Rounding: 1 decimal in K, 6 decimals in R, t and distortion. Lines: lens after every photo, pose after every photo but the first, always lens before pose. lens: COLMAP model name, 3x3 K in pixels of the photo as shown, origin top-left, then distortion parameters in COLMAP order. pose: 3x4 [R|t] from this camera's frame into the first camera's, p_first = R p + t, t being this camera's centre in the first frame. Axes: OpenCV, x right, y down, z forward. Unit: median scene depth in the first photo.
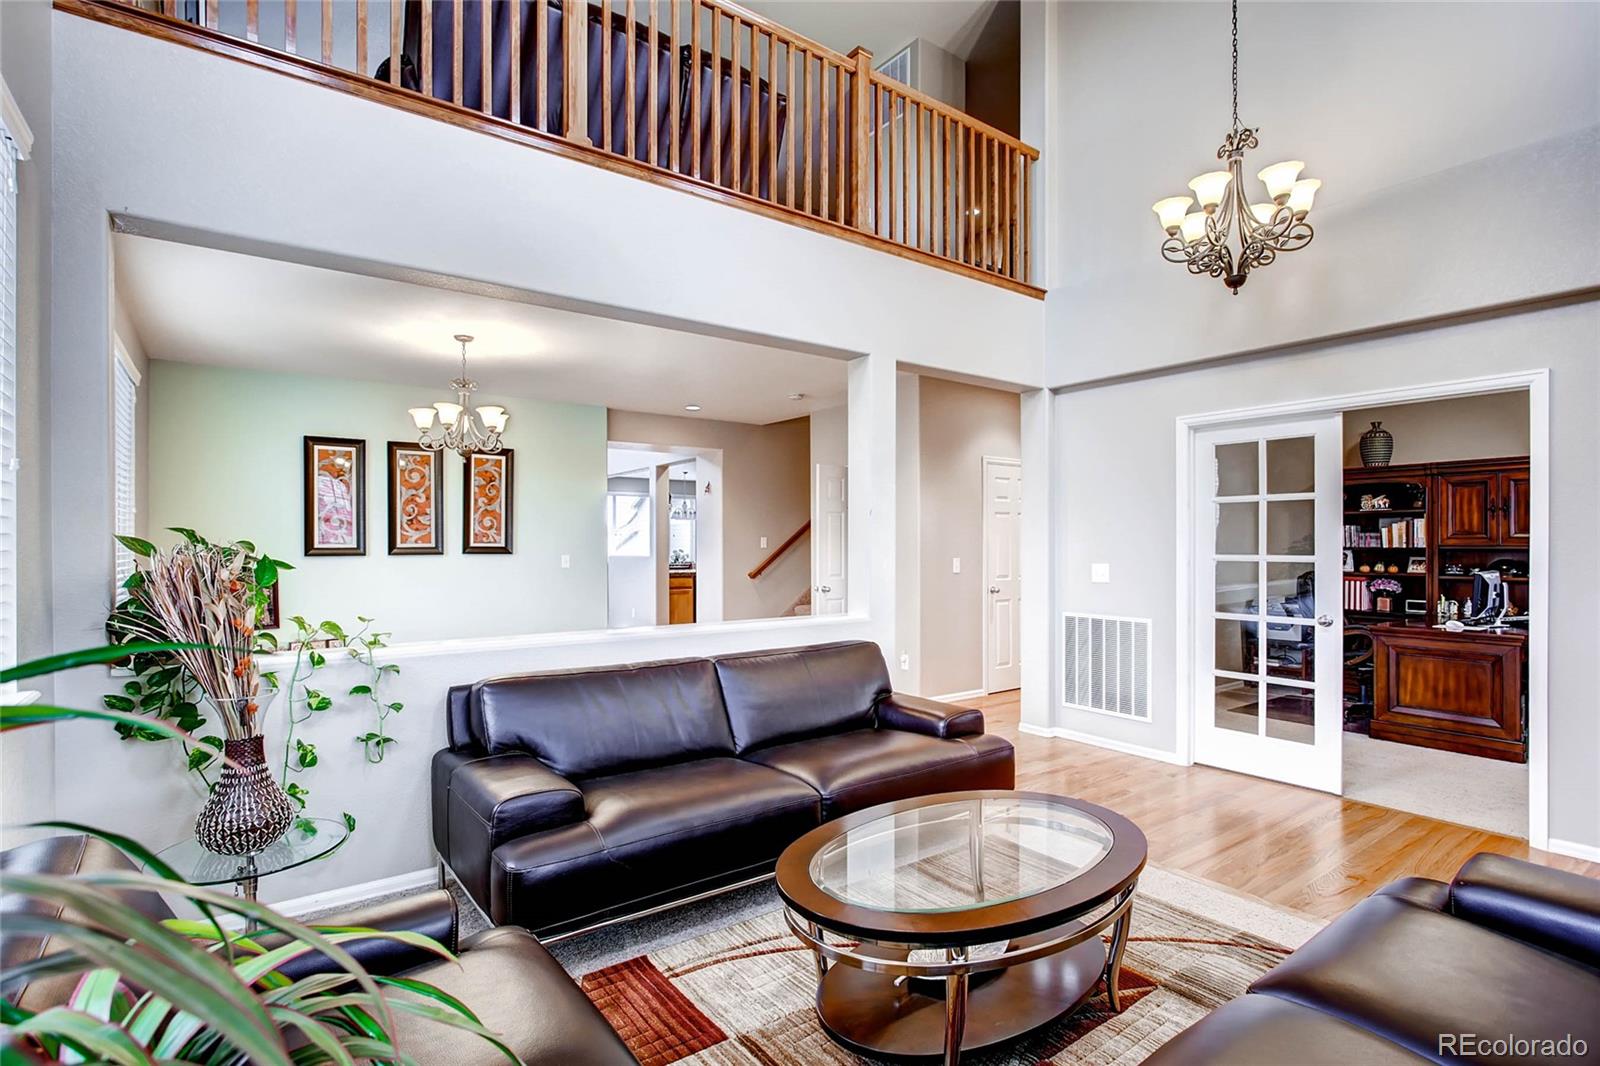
lens RADIAL K [[779.0, 0, 810.5], [0, 779.0, 543.7], [0, 0, 1]] dist [-0.009060, 0.003176]
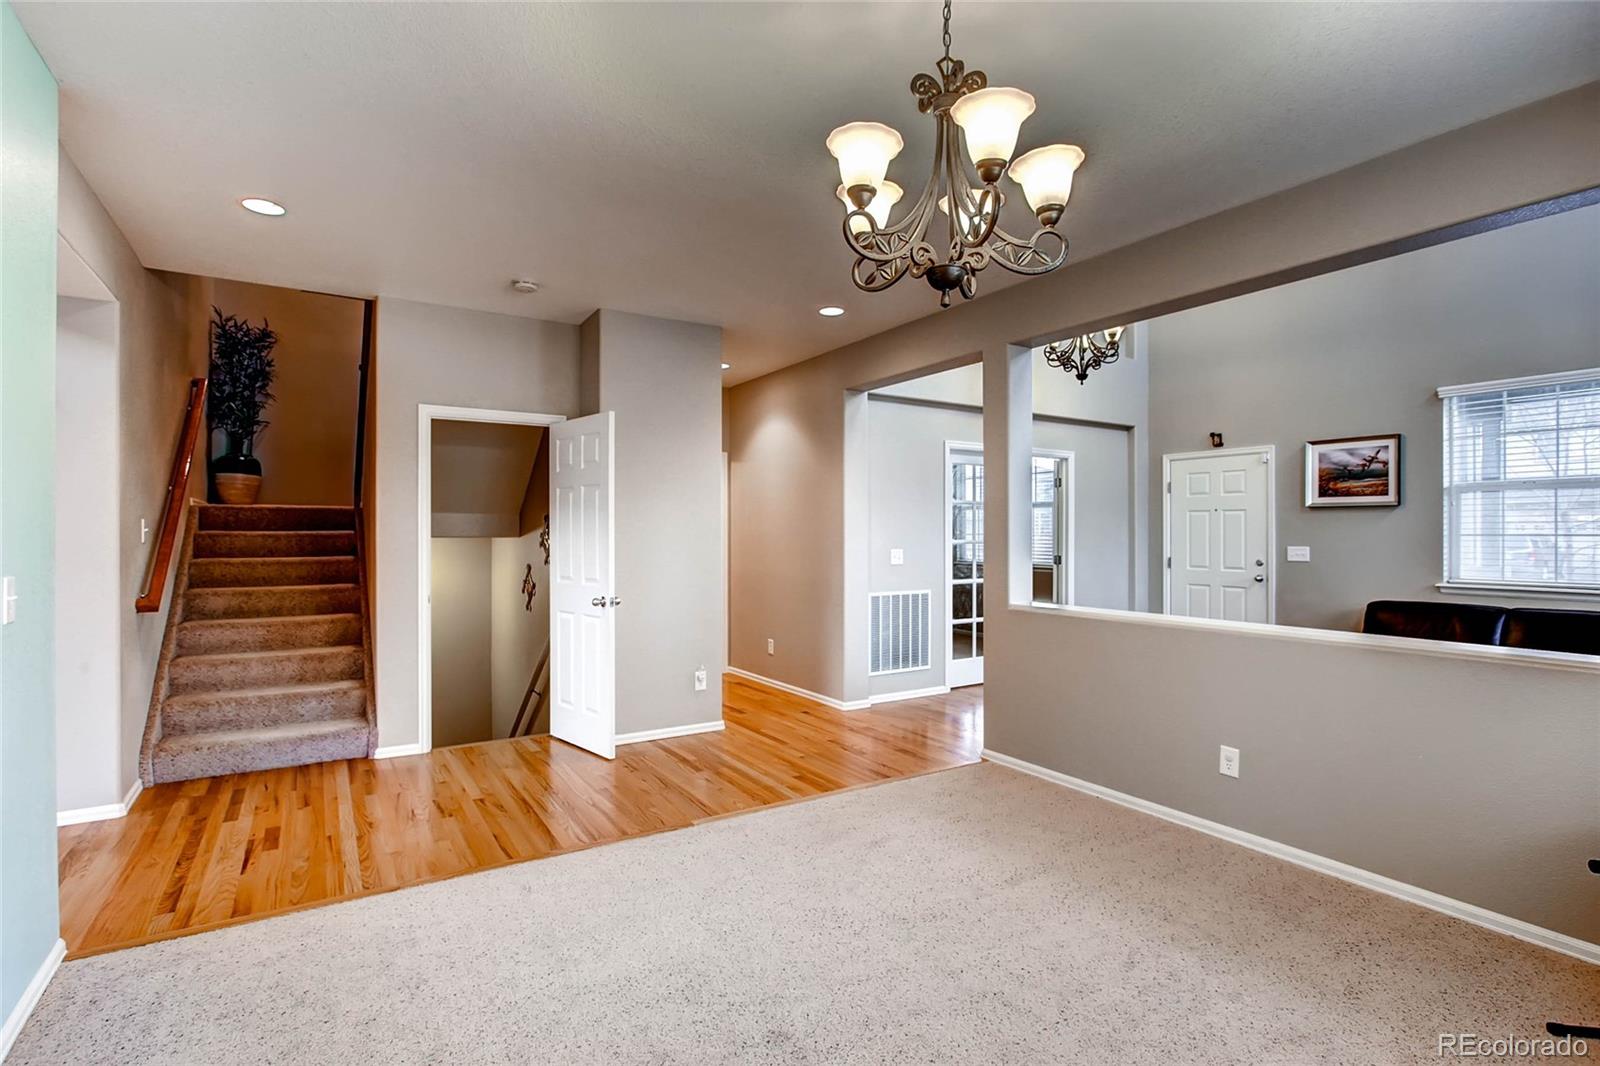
lens RADIAL K [[779.0, 0, 826.8], [0, 779.0, 530.0], [0, 0, 1]] dist [-0.009060, 0.003176]
pose [[0.070874, 0.003070, 0.997481, -0.854432], [-0.005126, 0.999983, -0.002714, -0.000192], [-0.997472, -0.004921, 0.070889, 1.025813]]
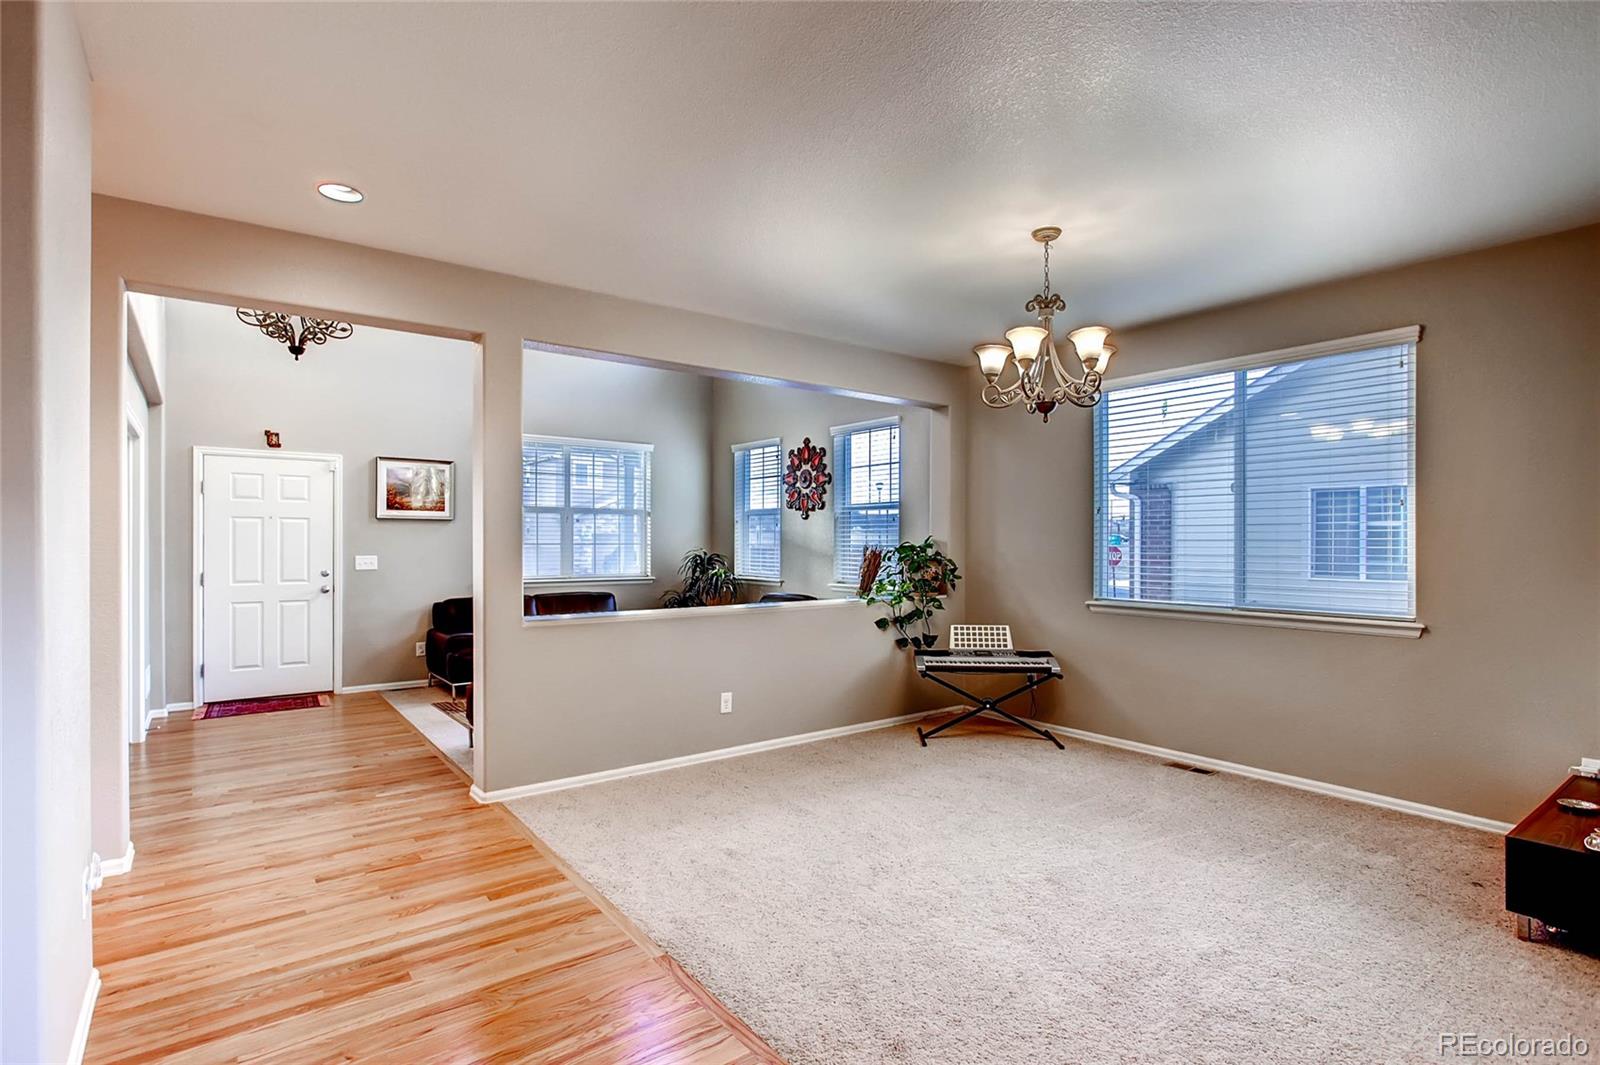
lens RADIAL K [[779.0, 0, 797.9], [0, 779.0, 544.1], [0, 0, 1]] dist [-0.009060, 0.003176]
pose [[-0.999994, -0.001225, 0.003247, -0.266805], [-0.001225, 0.999999, 0.000123, -0.001505], [-0.003247, 0.000119, -0.999995, 1.677289]]
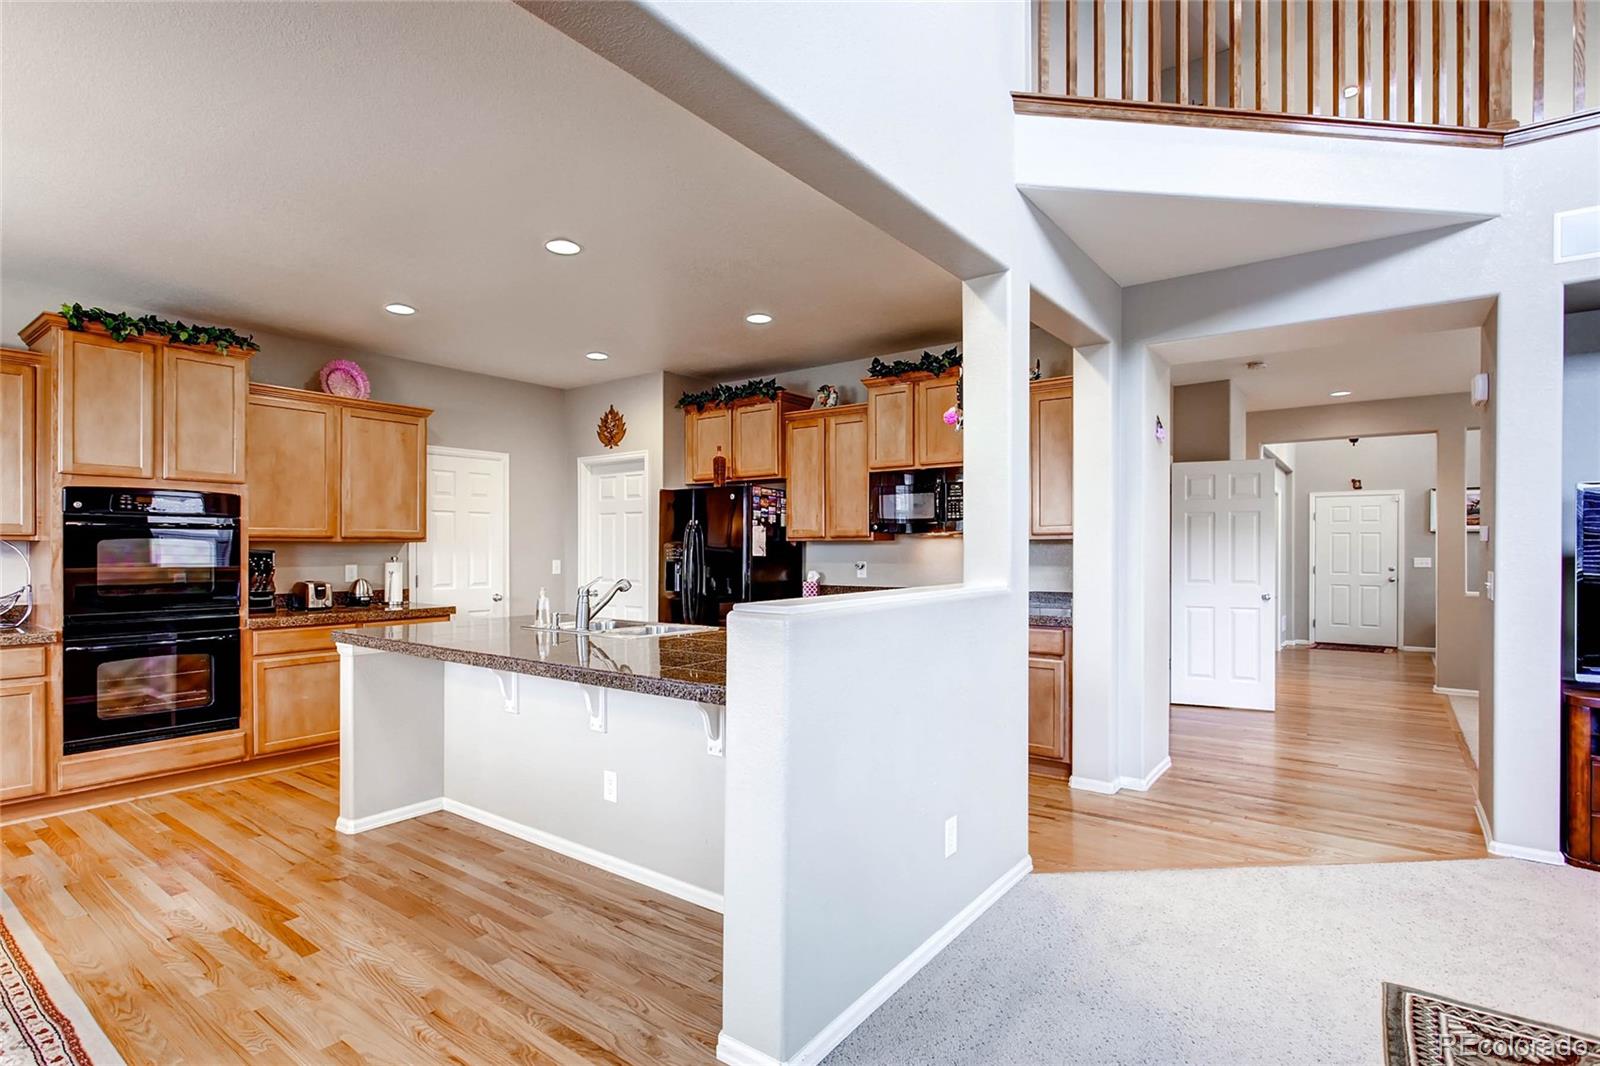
lens RADIAL K [[779.0, 0, 779.3], [0, 779.0, 554.2], [0, 0, 1]] dist [-0.009060, 0.003176]
pose [[-0.251988, -0.009177, 0.967687, -0.990926], [-0.007509, 0.999943, 0.007527, 0.008572], [-0.967701, -0.005370, -0.252042, 2.388332]]
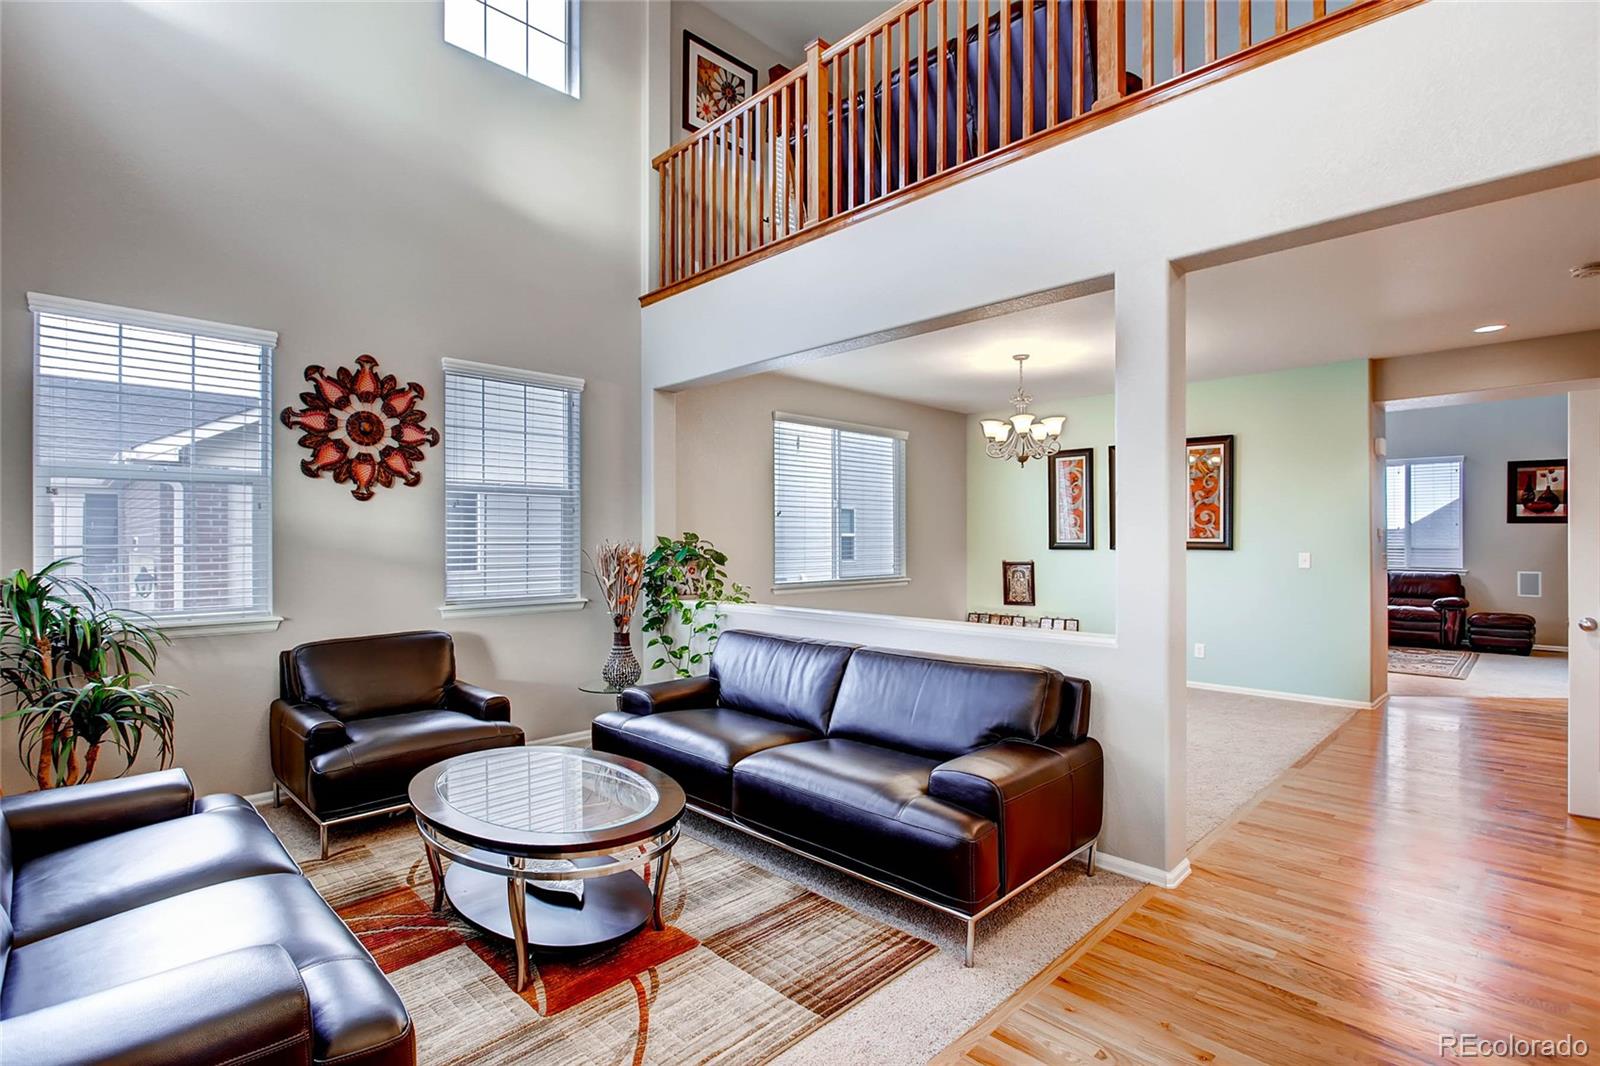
lens RADIAL K [[779.0, 0, 787.3], [0, 779.0, 540.4], [0, 0, 1]] dist [-0.009060, 0.003176]
pose [[0.122593, 0.002489, -0.992454, 0.615531], [0.005499, 0.999980, 0.003188, -0.006004], [0.992442, -0.005848, 0.122577, 0.518891]]
